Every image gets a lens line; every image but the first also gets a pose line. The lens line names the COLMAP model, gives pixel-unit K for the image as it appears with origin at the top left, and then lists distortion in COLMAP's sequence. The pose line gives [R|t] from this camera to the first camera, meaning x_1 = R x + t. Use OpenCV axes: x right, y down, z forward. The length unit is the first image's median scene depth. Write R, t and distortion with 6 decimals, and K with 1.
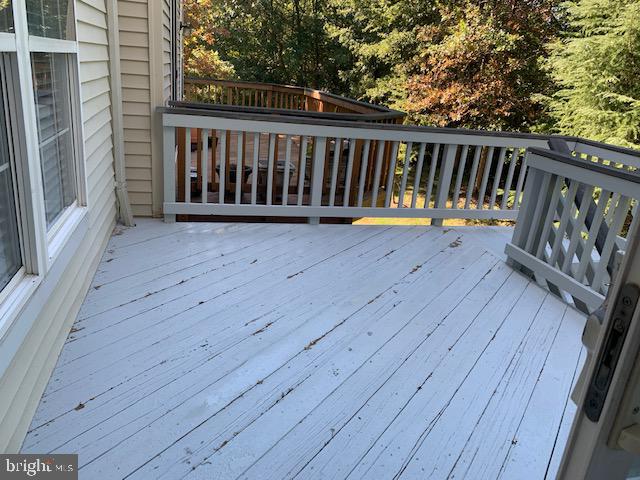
lens RADIAL K [[498.0, 0, 330.7], [0, 498.0, 226.0], [0, 0, 1]] dist [0.047426, -0.045974]
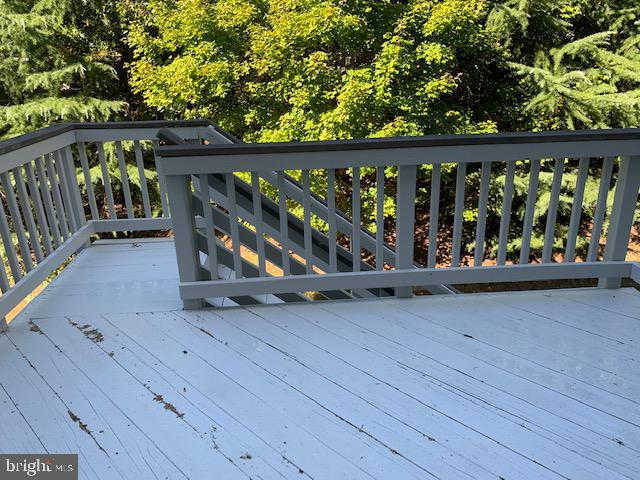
lens RADIAL K [[498.0, 0, 330.7], [0, 498.0, 226.0], [0, 0, 1]] dist [0.047426, -0.045974]
pose [[0.202532, -0.422315, 0.883533, -0.201739], [0.339132, 0.876649, 0.341286, -0.214984], [-0.918679, 0.230513, 0.320770, 0.574750]]
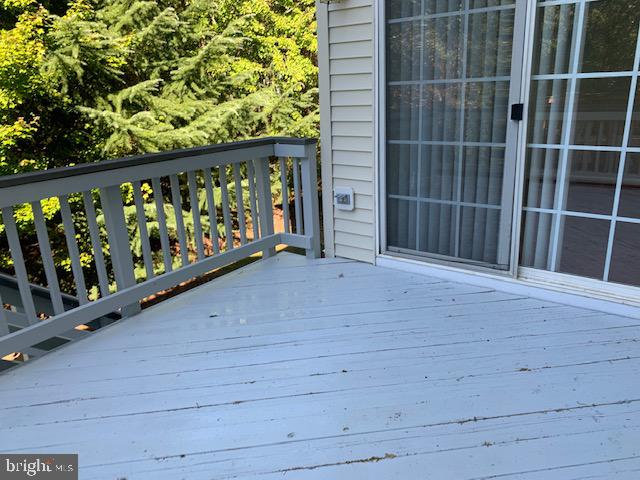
lens RADIAL K [[498.9, 0, 322.3], [0, 498.9, 222.0], [0, 0, 1]] dist [0.042410, -0.005509]
pose [[-0.625483, -0.269223, 0.732319, -0.256763], [0.222809, 0.837869, 0.498330, -0.256092], [-0.747748, 0.474863, -0.464087, 0.766139]]
